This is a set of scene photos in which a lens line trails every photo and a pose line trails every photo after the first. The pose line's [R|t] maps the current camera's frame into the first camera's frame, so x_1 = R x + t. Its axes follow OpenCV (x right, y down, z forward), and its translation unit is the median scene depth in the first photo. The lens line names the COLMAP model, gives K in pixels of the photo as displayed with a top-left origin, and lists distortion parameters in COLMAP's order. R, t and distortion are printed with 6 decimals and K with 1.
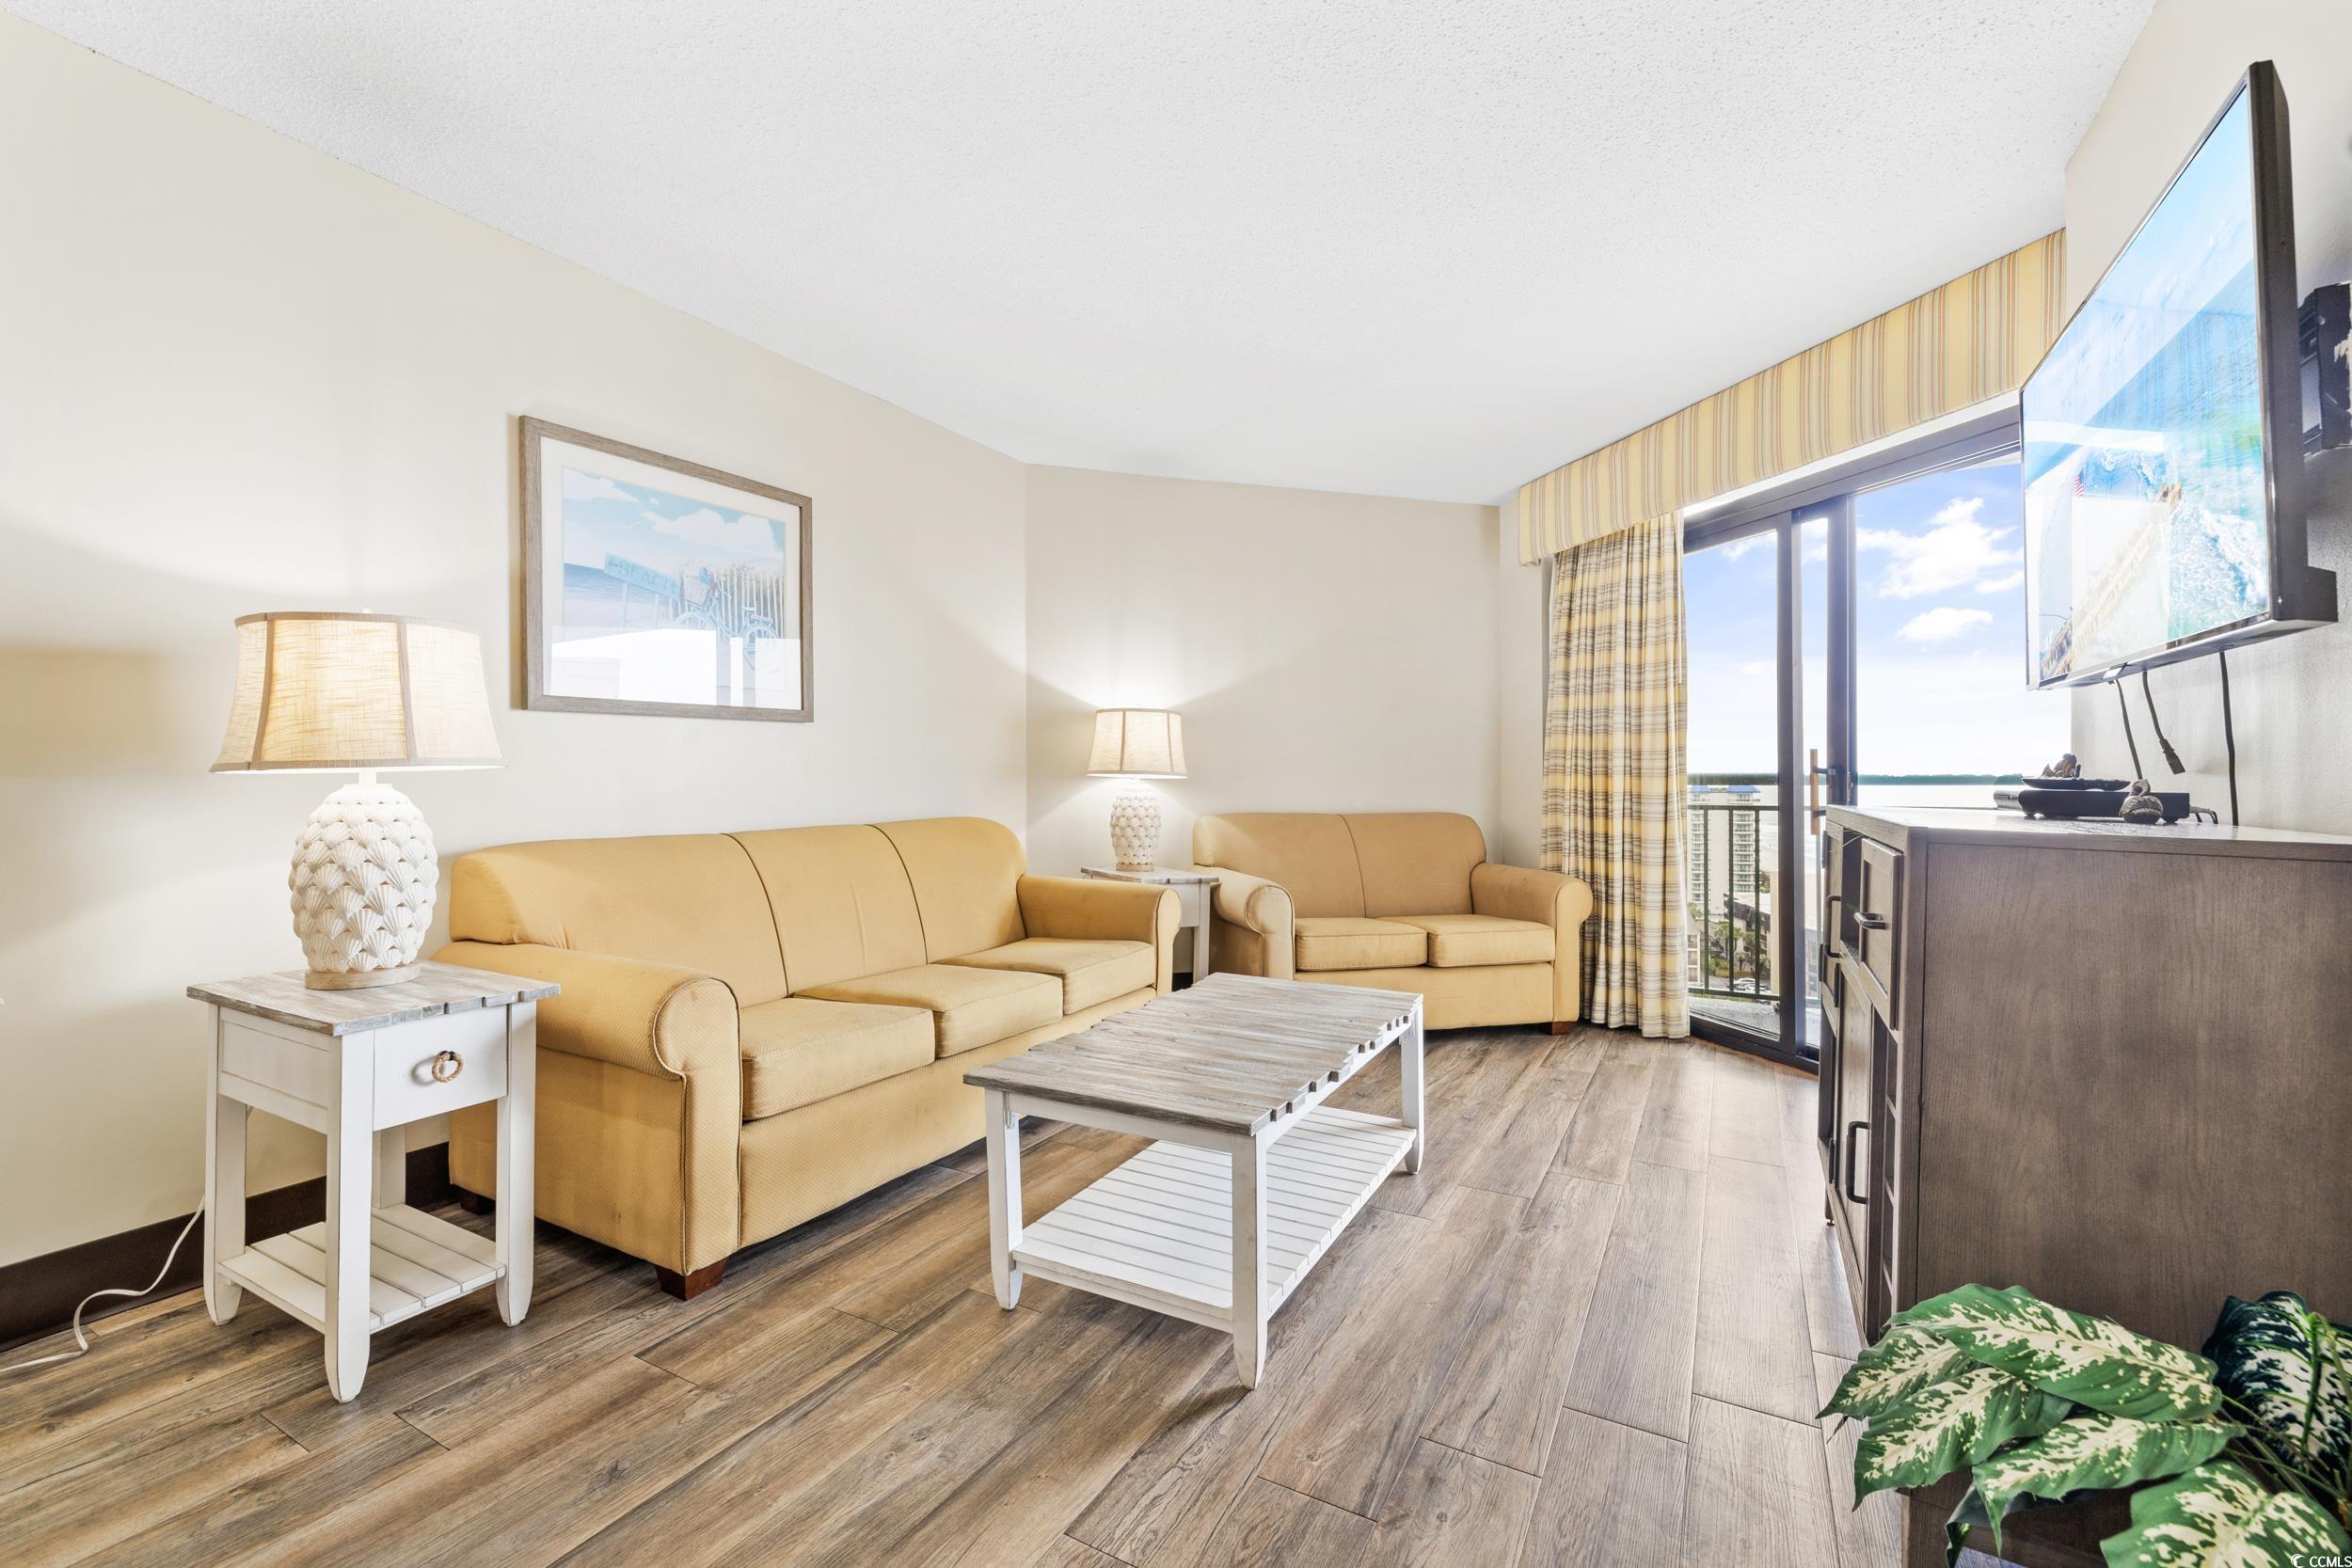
lens RADIAL K [[995.0, 0, 1171.3], [0, 995.0, 778.1], [0, 0, 1]] dist [-0.000249, 0.001664]
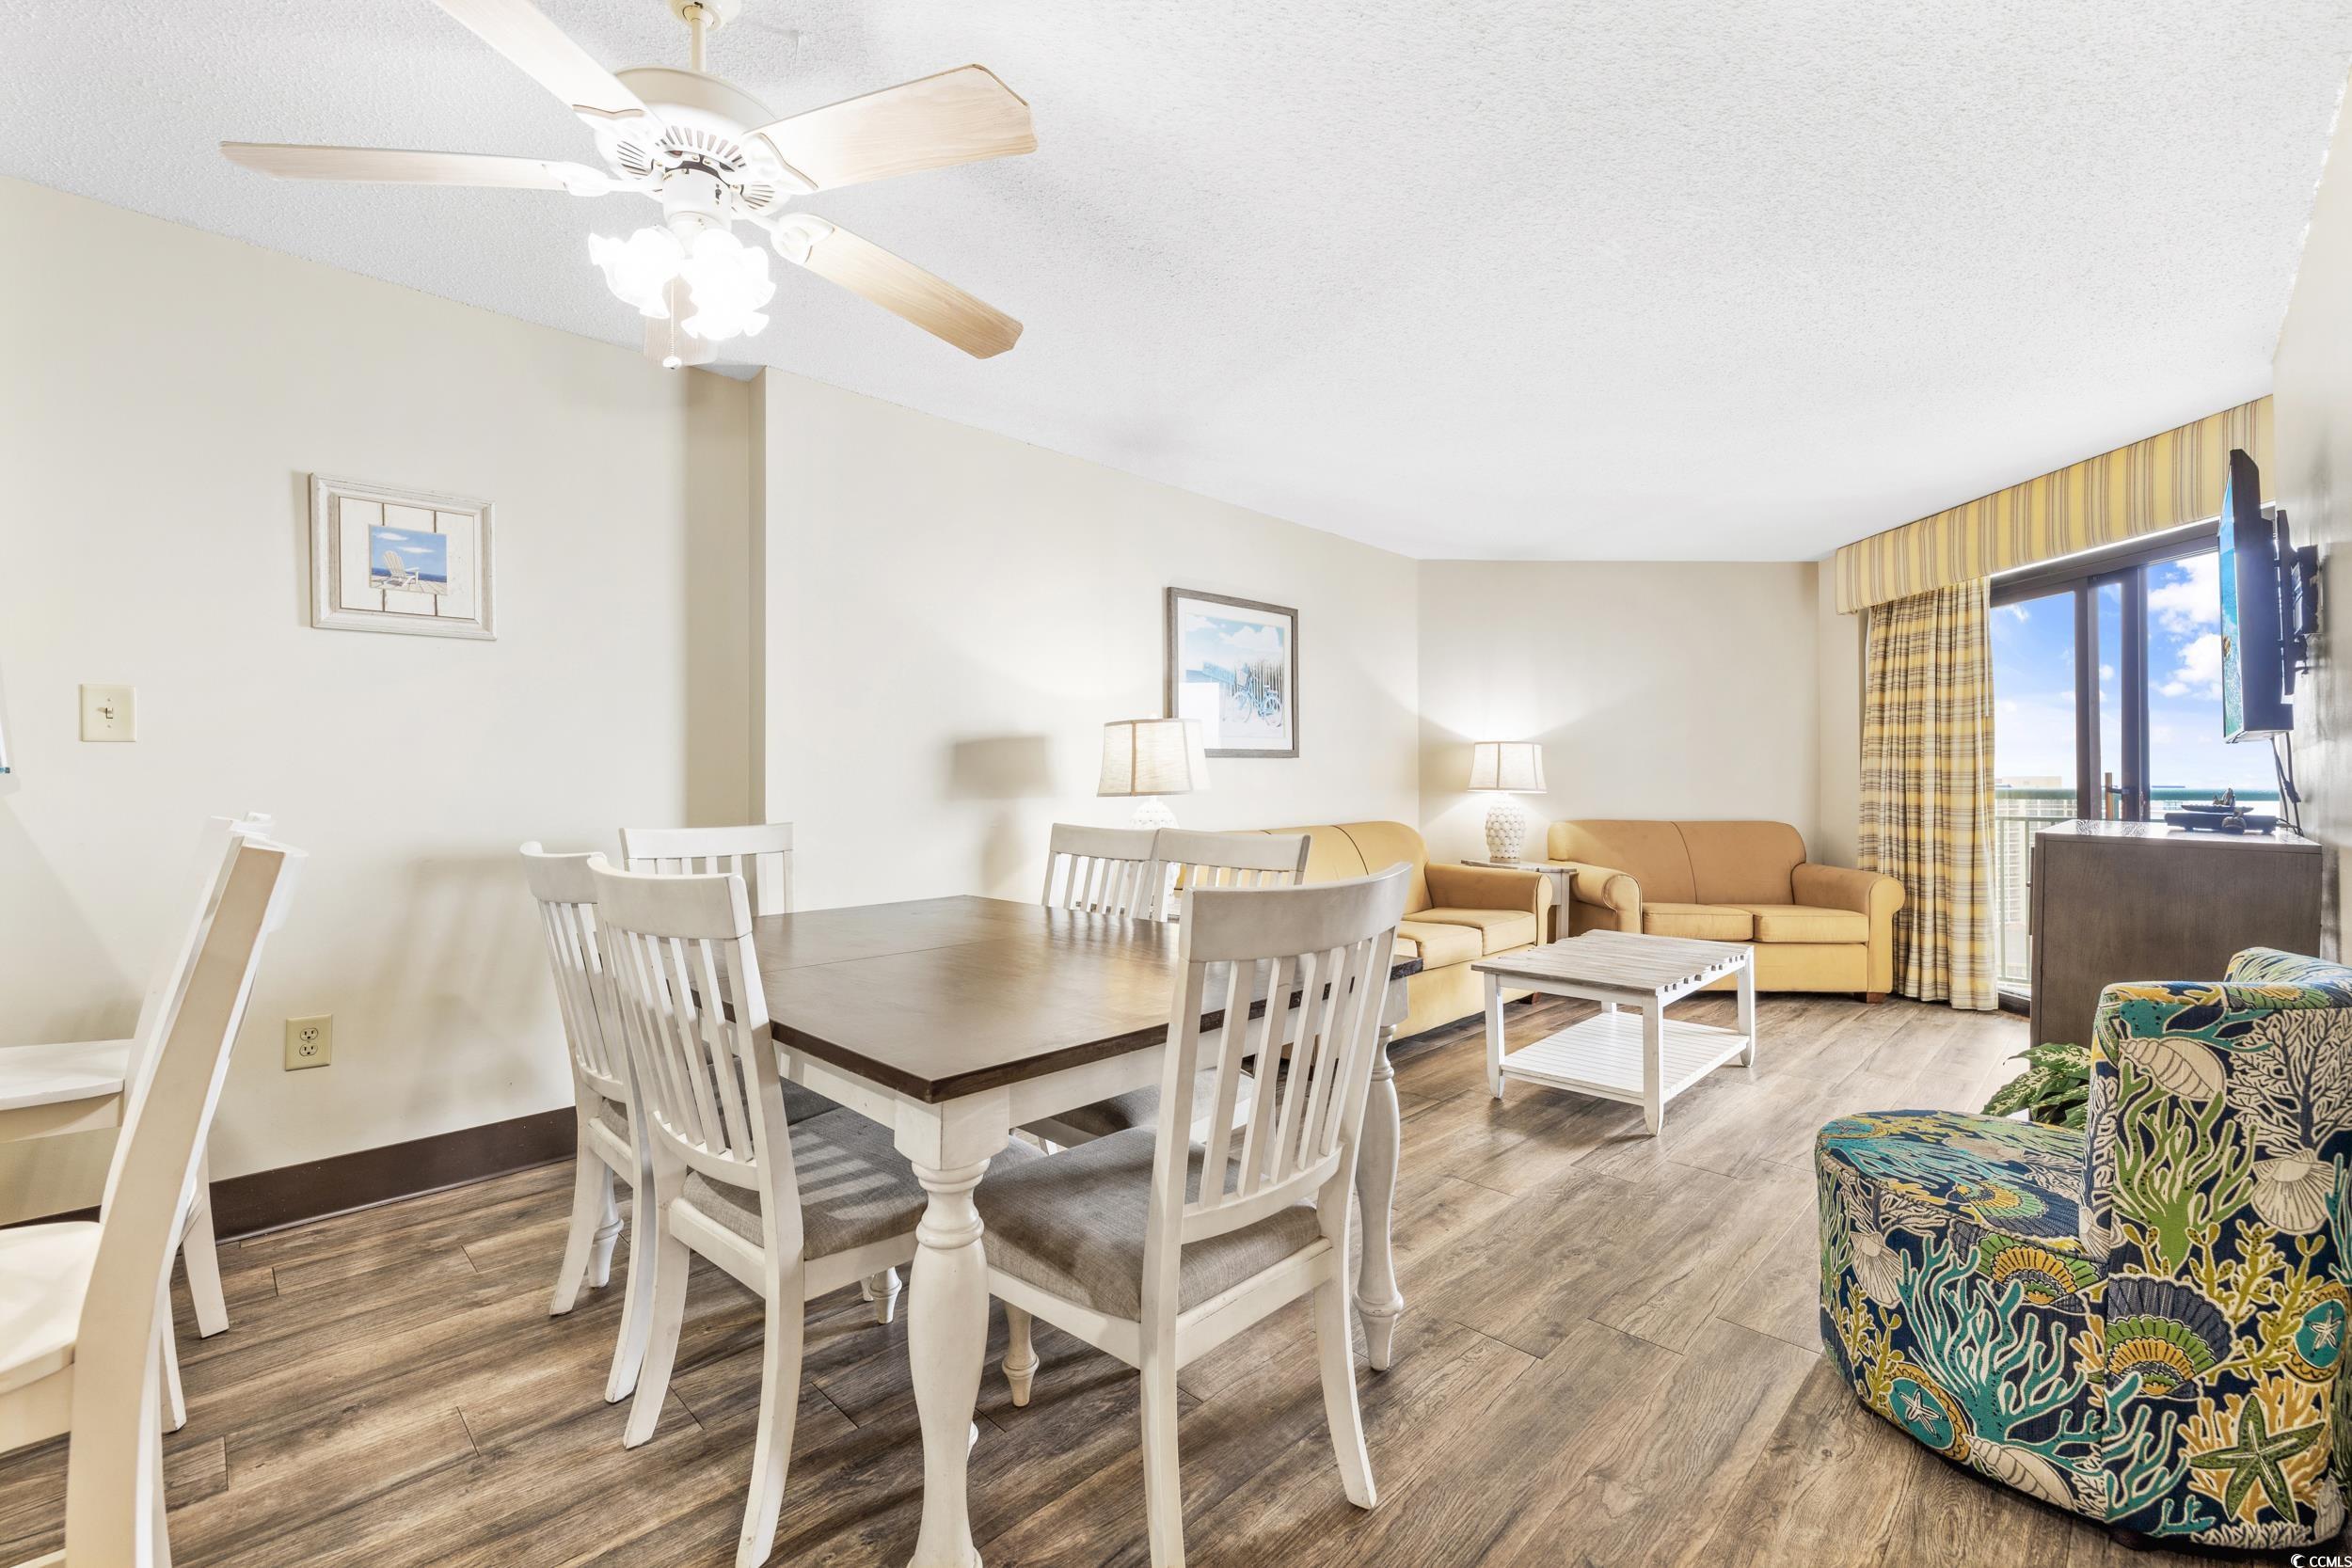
lens RADIAL K [[995.0, 0, 1169.1], [0, 995.0, 776.6], [0, 0, 1]] dist [-0.000249, 0.001664]
pose [[0.964148, -0.001815, -0.265360, -0.129648], [0.000558, 0.999988, -0.004813, -0.017409], [0.265365, 0.004492, 0.964137, -0.443481]]
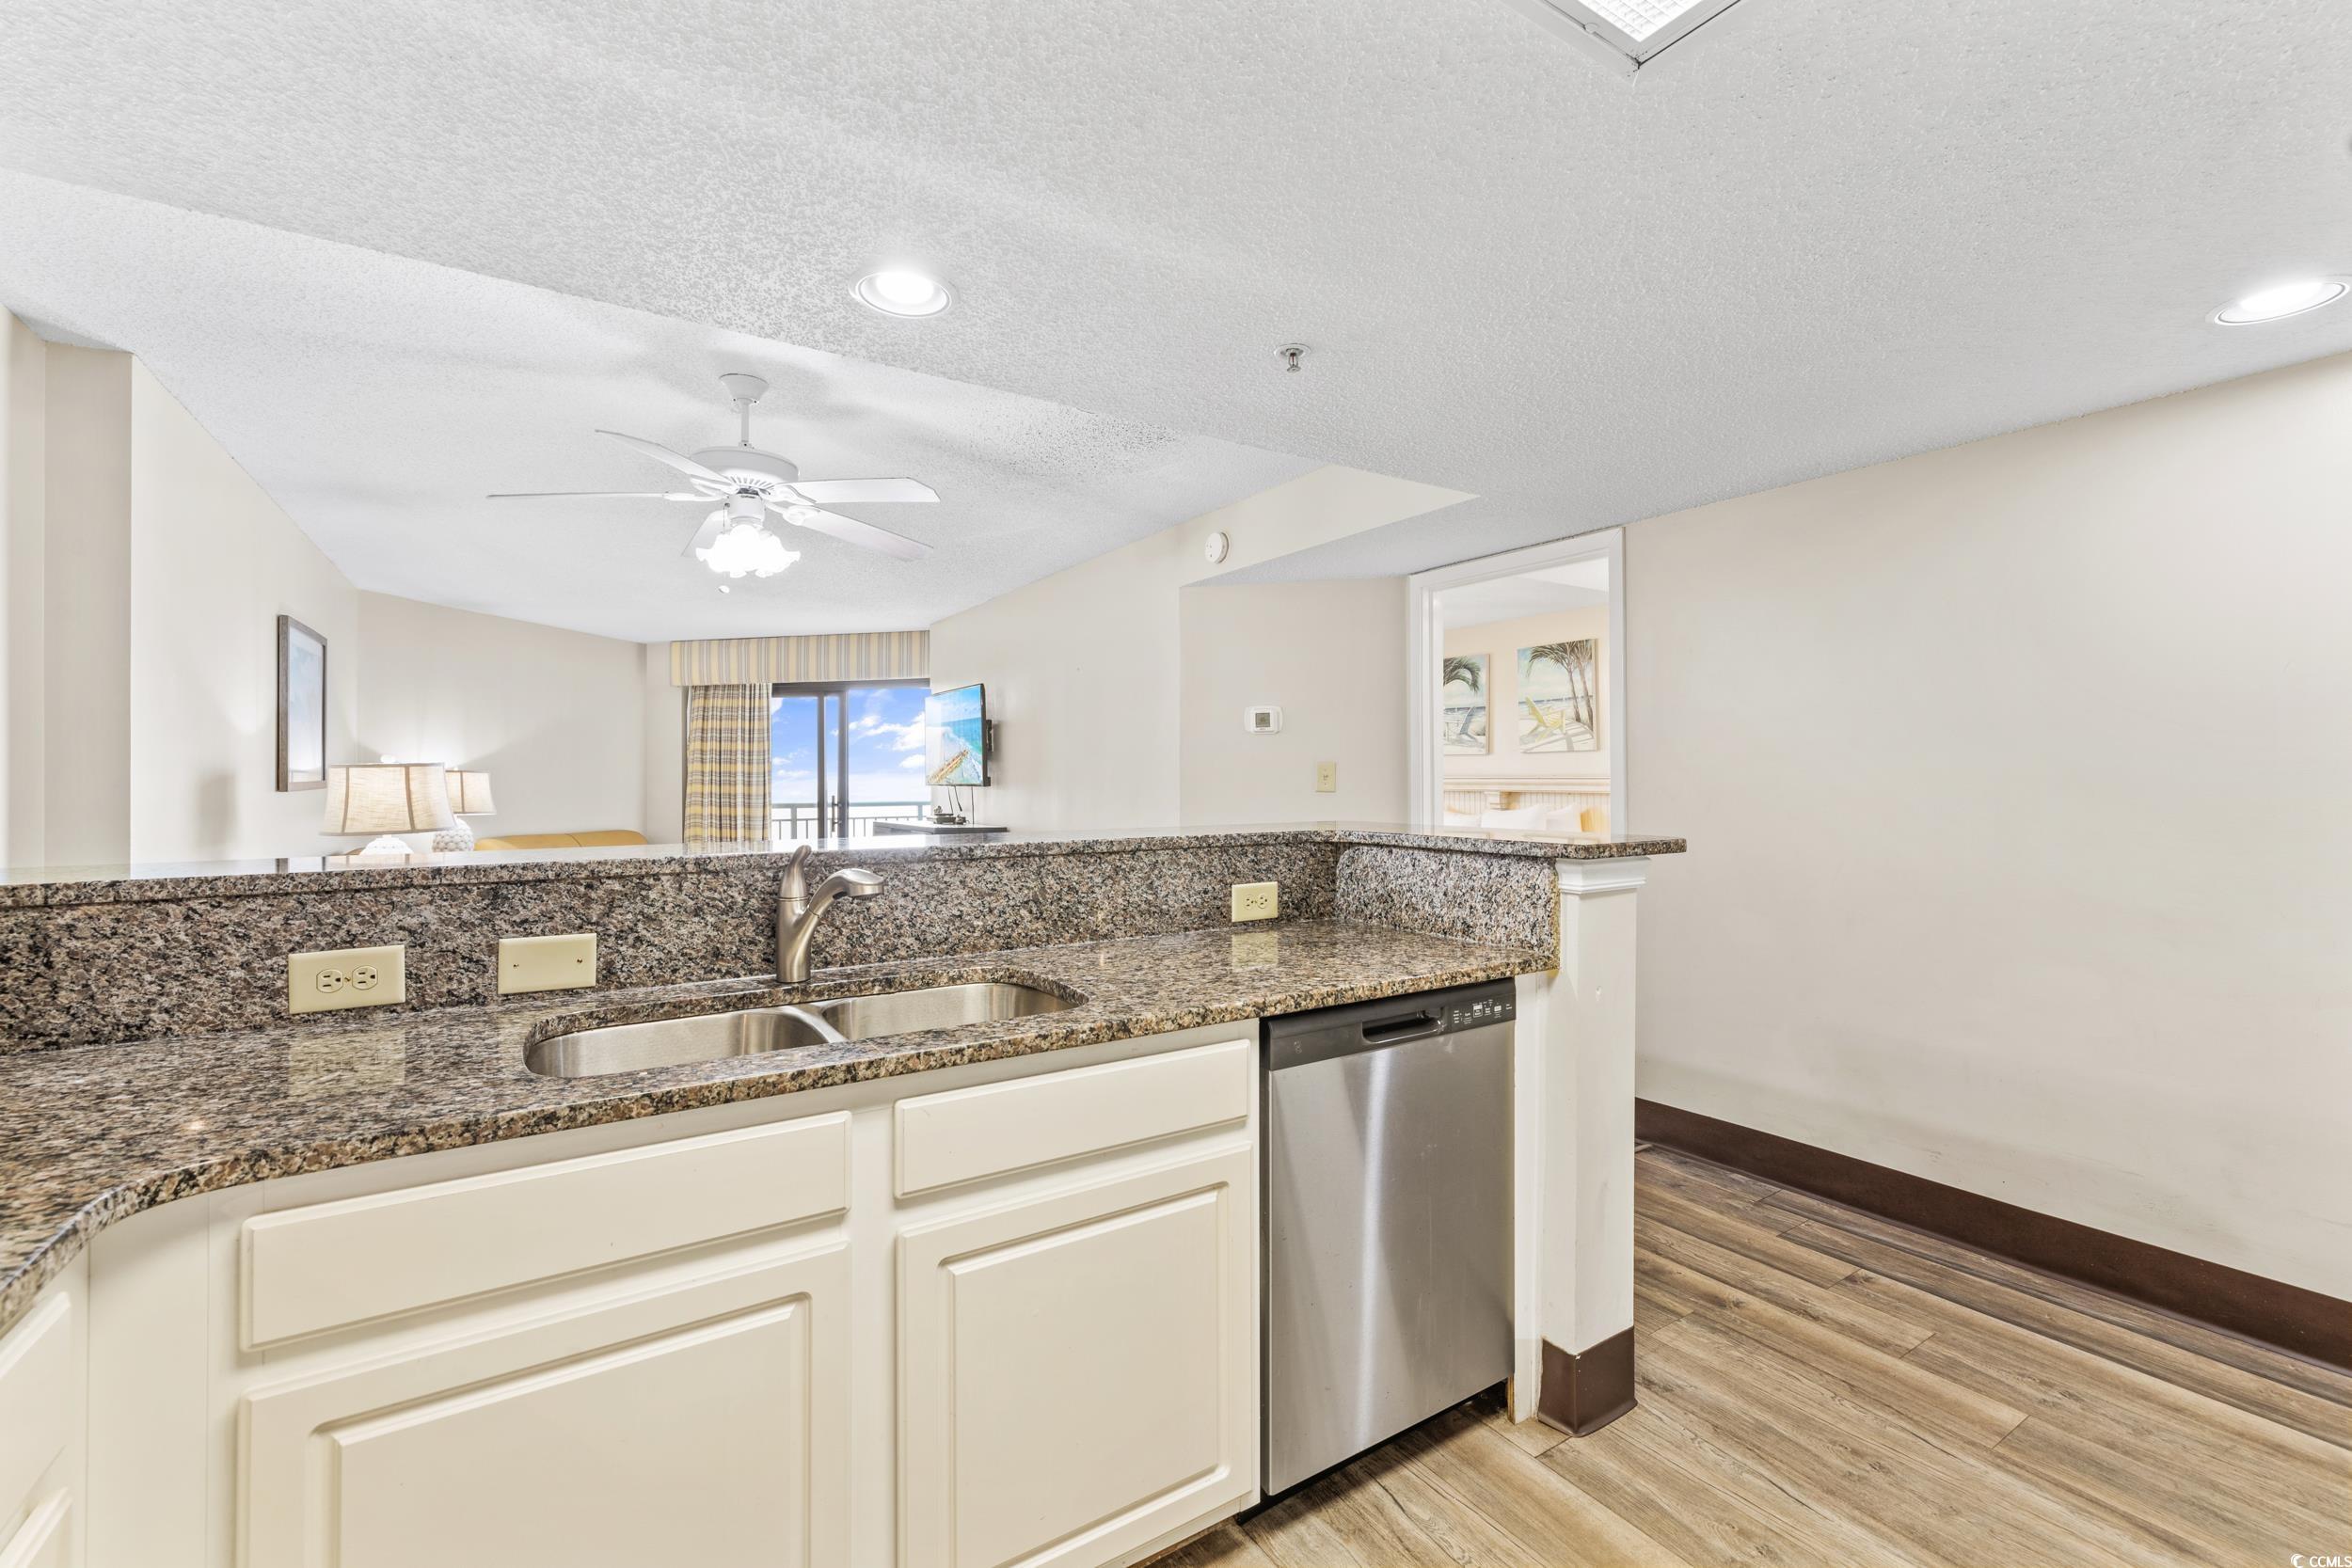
lens RADIAL K [[995.0, 0, 1170.2], [0, 995.0, 776.7], [0, 0, 1]] dist [-0.000249, 0.001664]
pose [[0.472027, 0.002530, 0.881580, -0.944759], [0.003468, 0.999983, -0.004726, -0.054689], [-0.881577, 0.005288, 0.472010, -0.724113]]
